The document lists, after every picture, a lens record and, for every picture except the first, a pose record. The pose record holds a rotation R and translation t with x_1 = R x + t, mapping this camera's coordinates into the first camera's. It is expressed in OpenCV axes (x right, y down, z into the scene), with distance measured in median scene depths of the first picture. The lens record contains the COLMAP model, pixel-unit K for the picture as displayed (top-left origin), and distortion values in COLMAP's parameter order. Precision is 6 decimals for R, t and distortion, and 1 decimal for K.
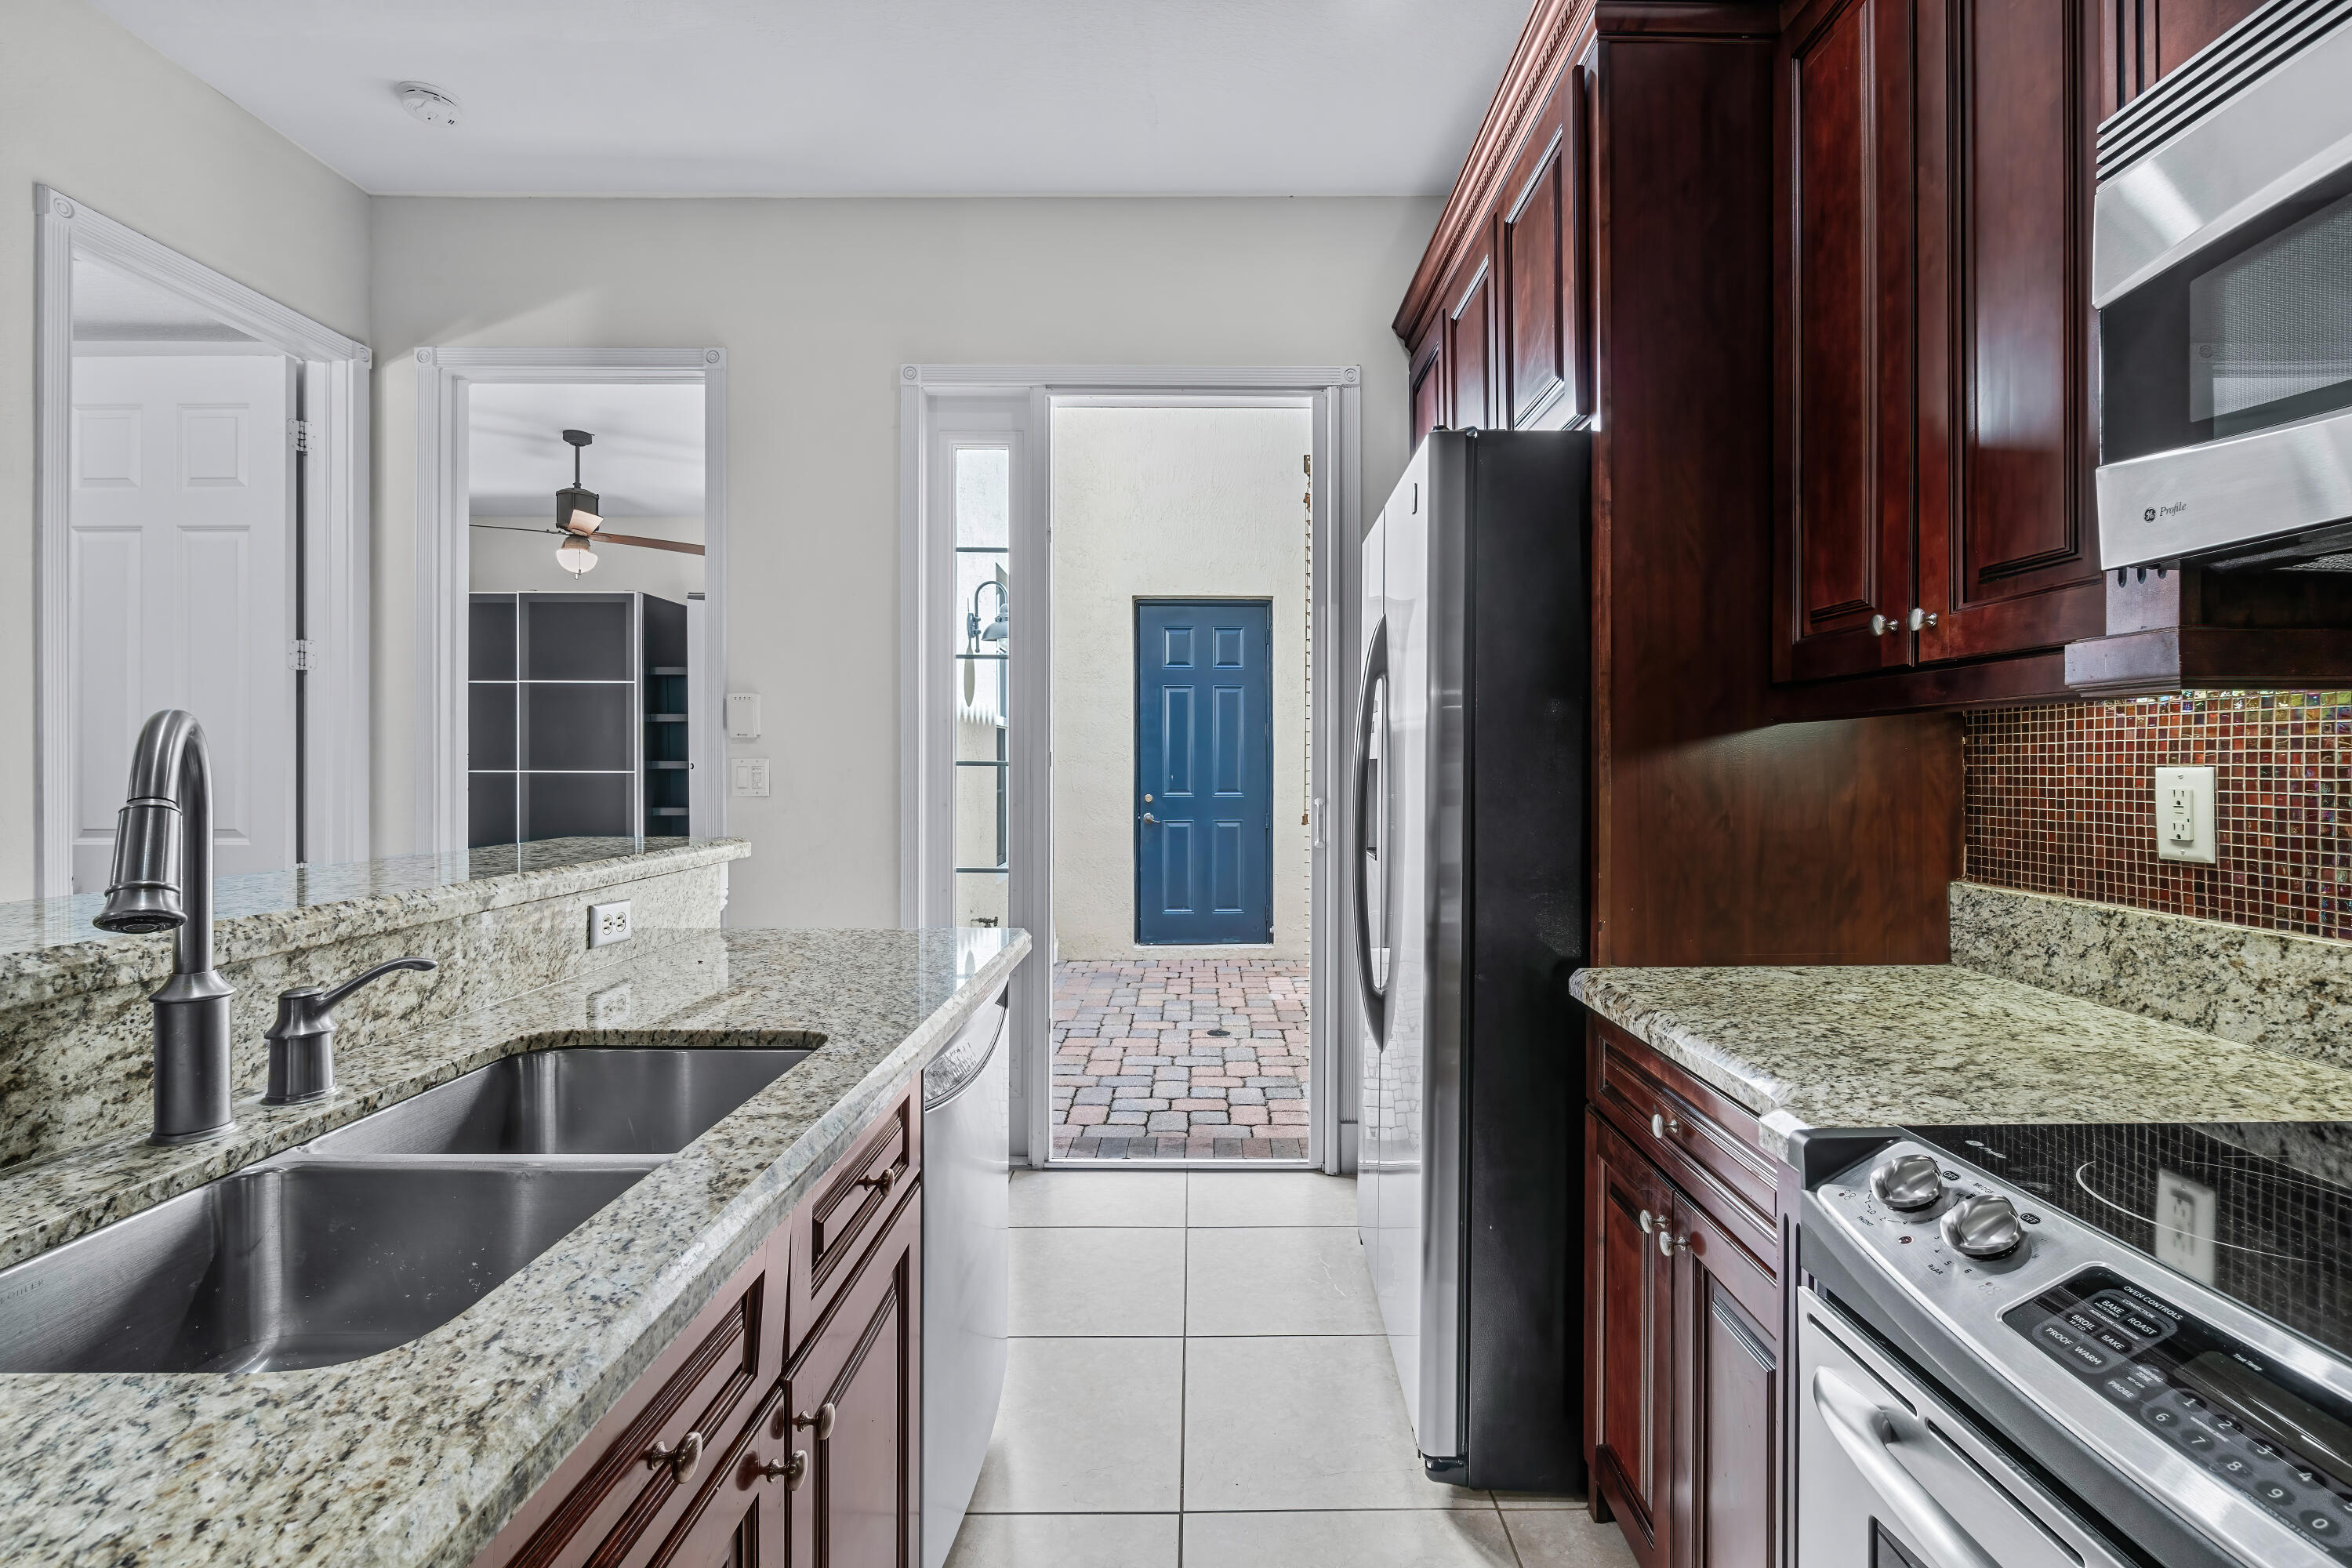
lens RADIAL K [[1023.9, 0, 1198.0], [0, 1023.9, 761.2], [0, 0, 1]] dist [-0.006800, 0.002555]
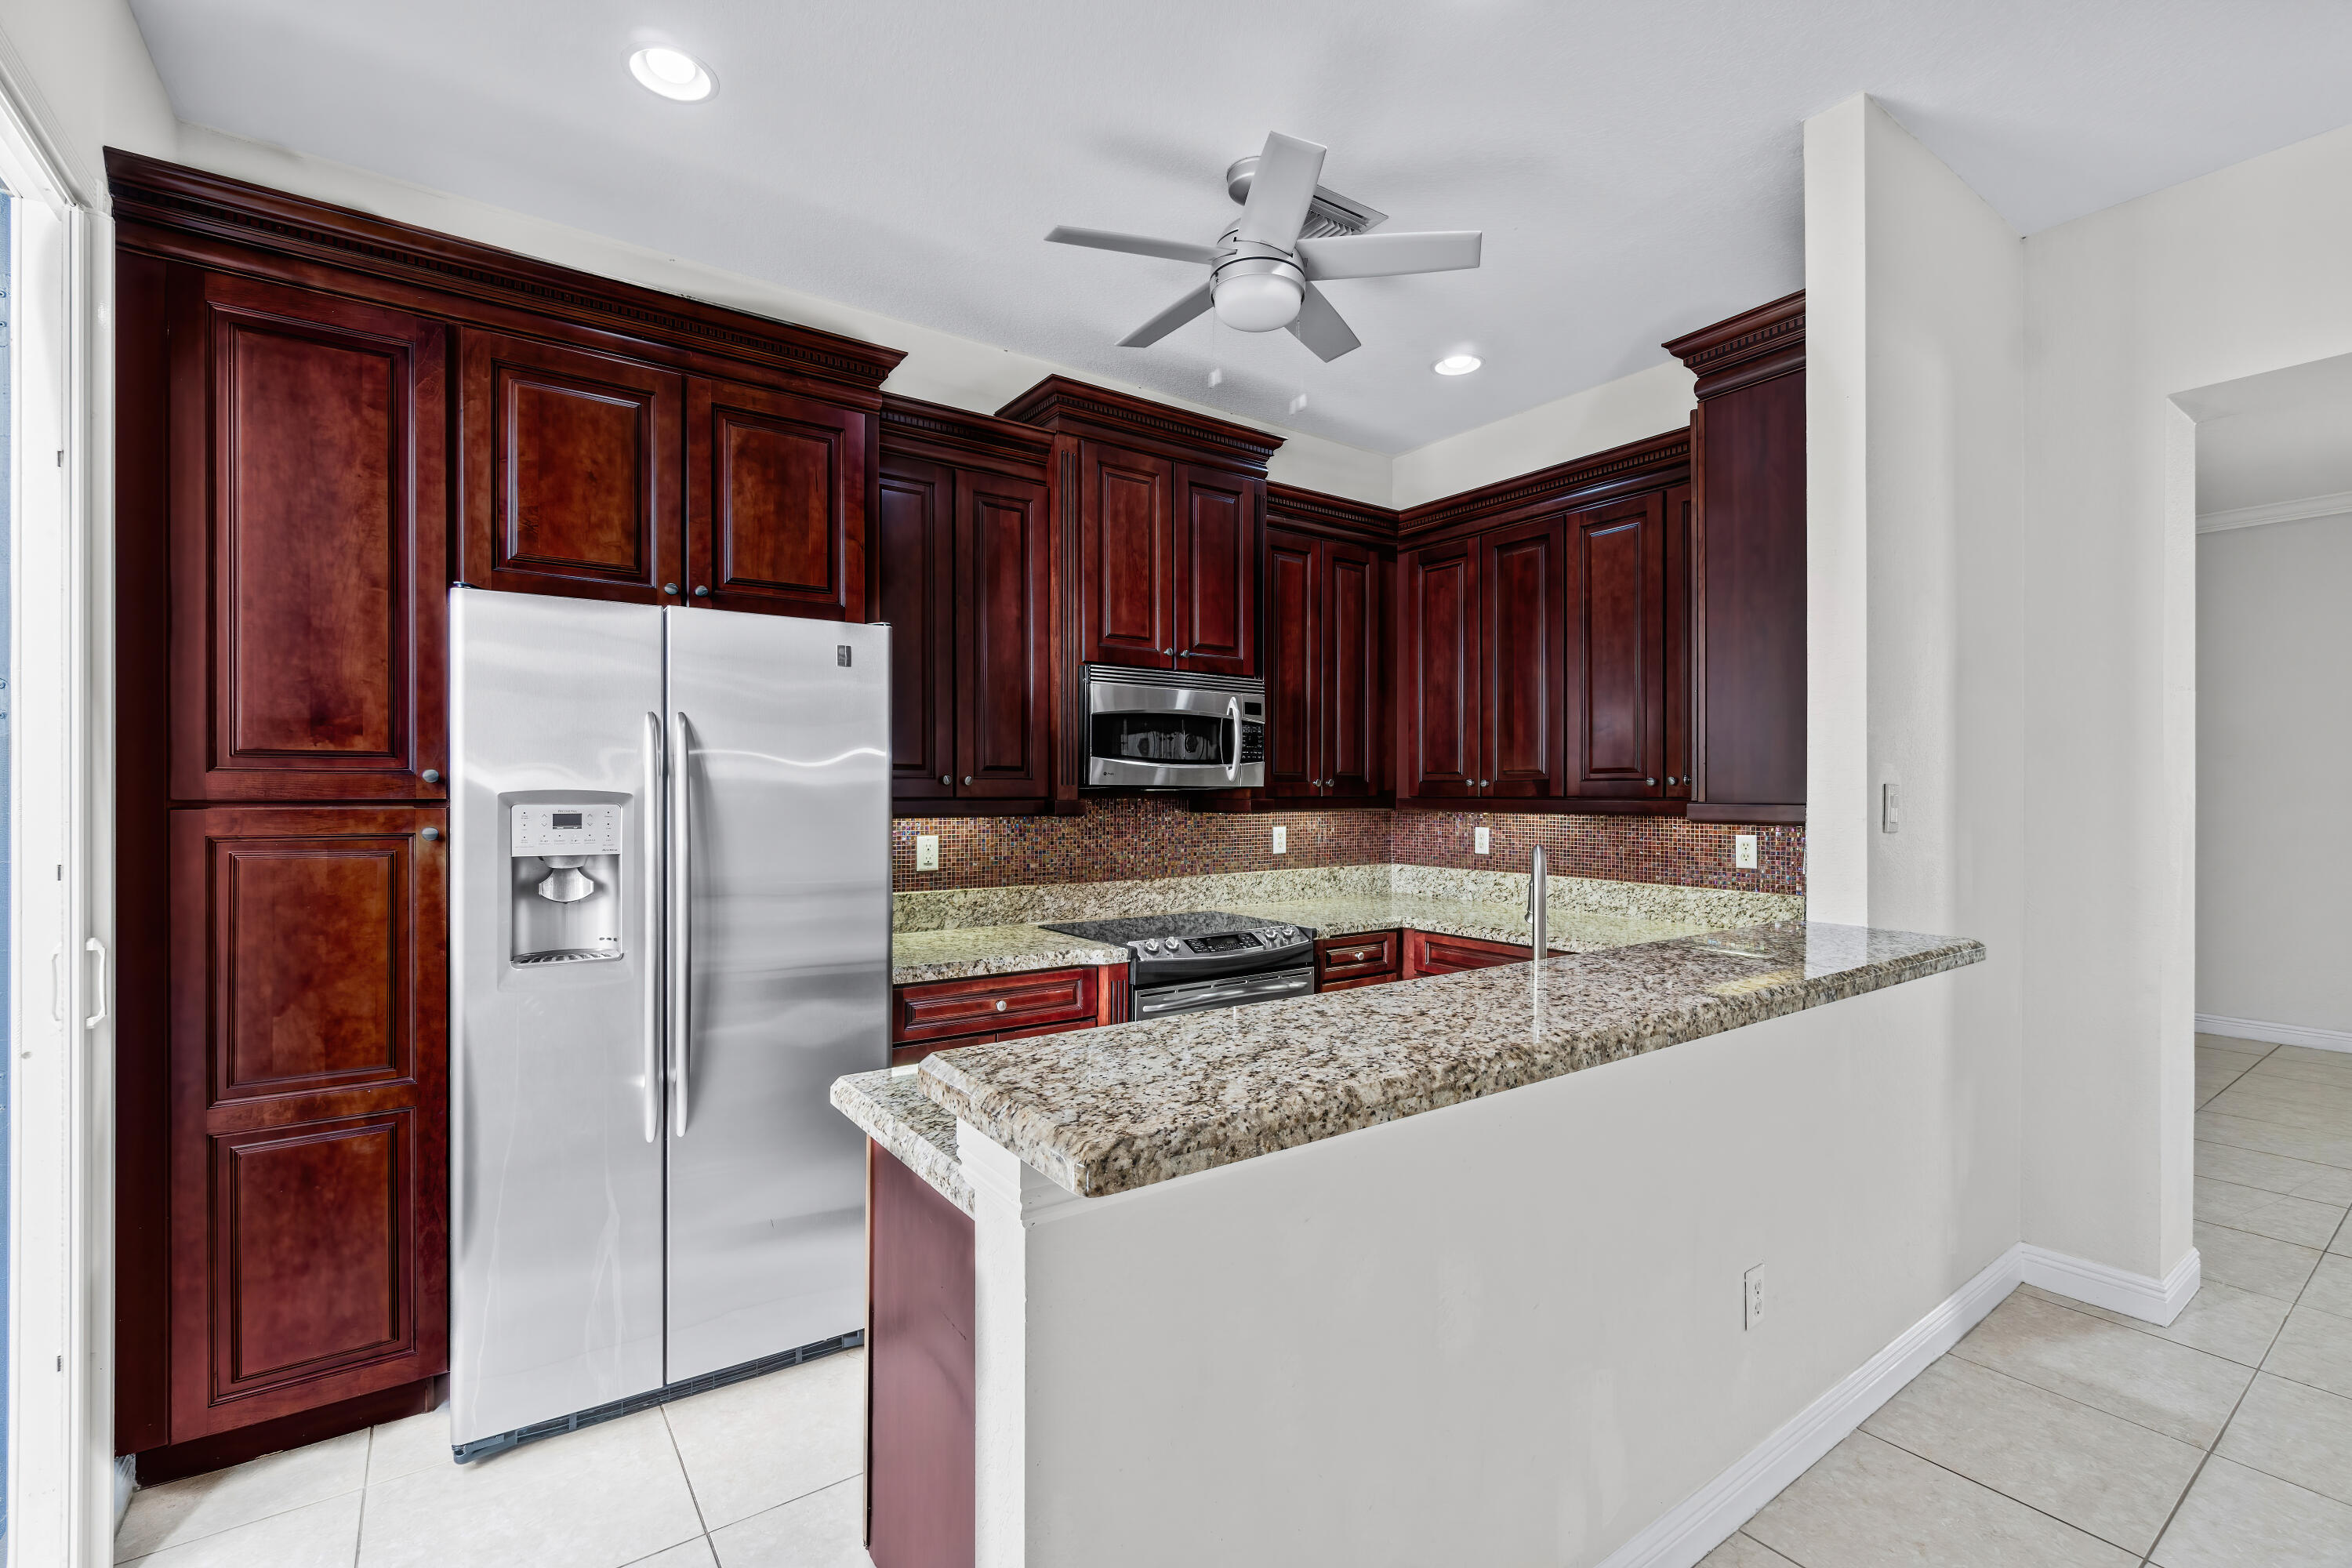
lens RADIAL K [[1023.9, 0, 1183.6], [0, 1023.9, 794.2], [0, 0, 1]] dist [-0.006800, 0.002555]
pose [[-0.581766, -0.004240, 0.813345, -0.811013], [-0.002762, 0.999991, 0.003237, -0.057206], [-0.813352, -0.000363, -0.581772, 1.004450]]
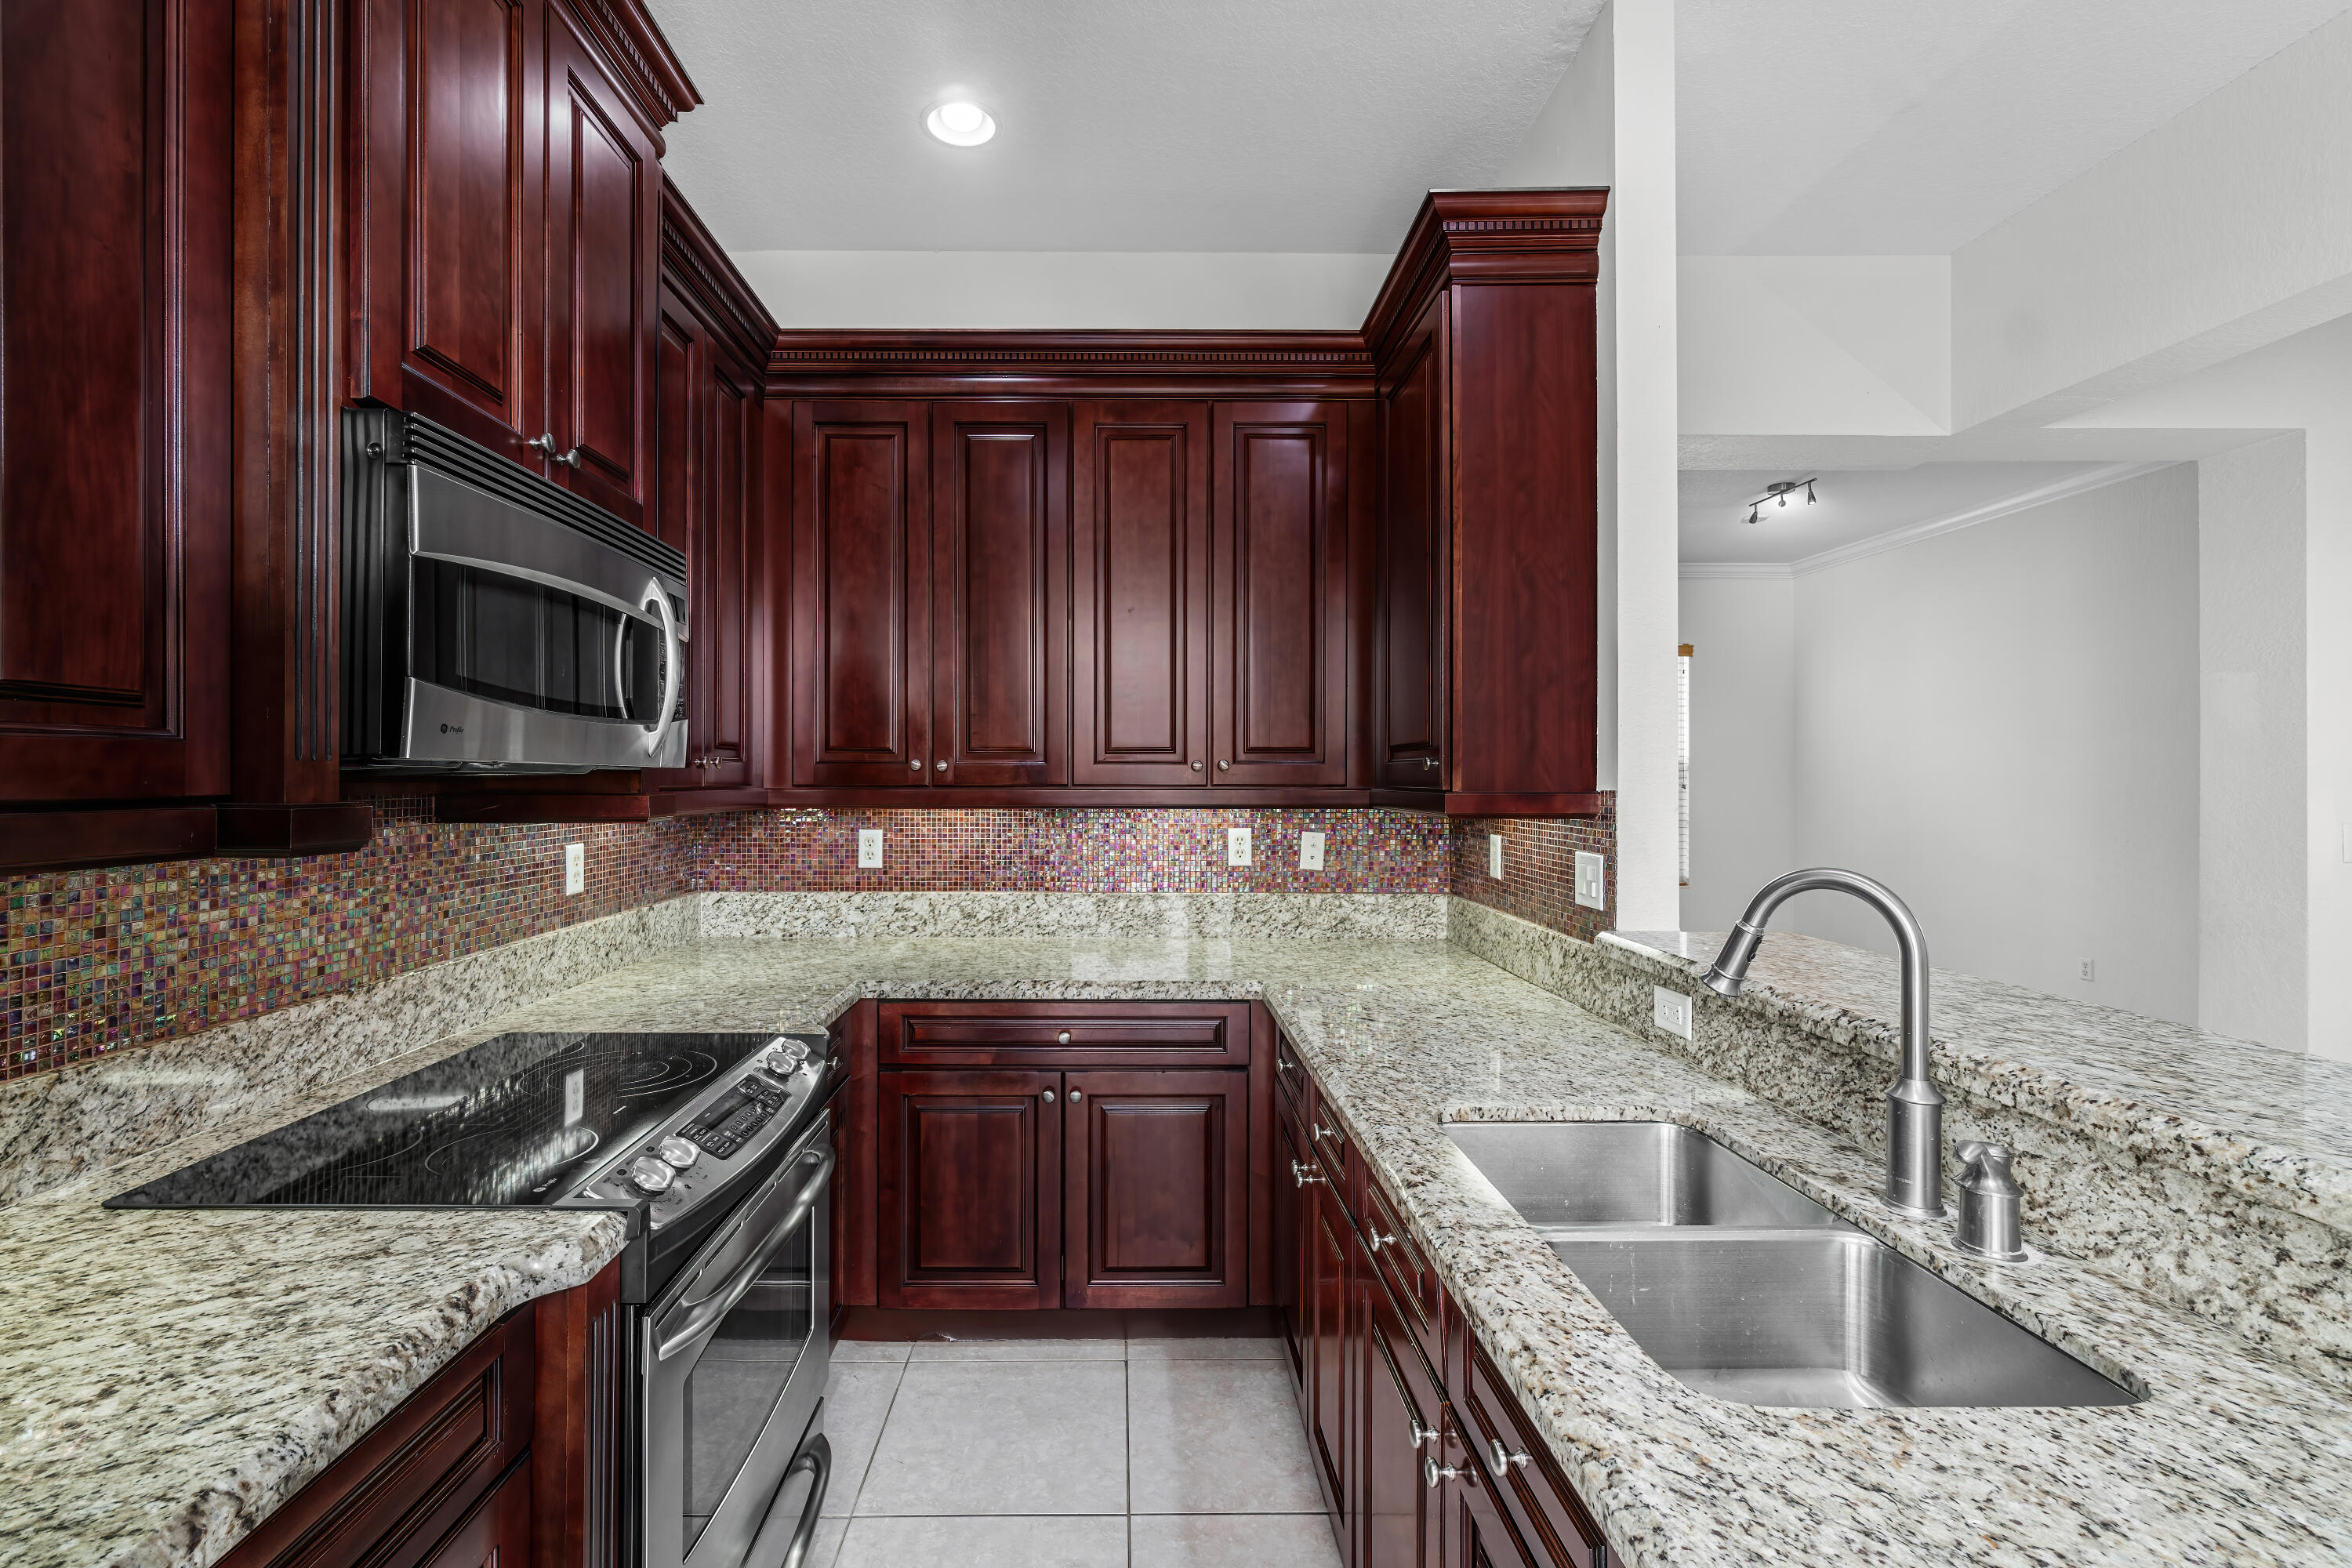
lens RADIAL K [[1023.9, 0, 1116.1], [0, 1023.9, 794.8], [0, 0, 1]] dist [-0.006800, 0.002555]
pose [[-0.999993, -0.001928, -0.003212, 0.002776], [-0.001978, 0.999875, 0.015664, -0.057276], [0.003181, 0.015671, -0.999872, 0.793518]]
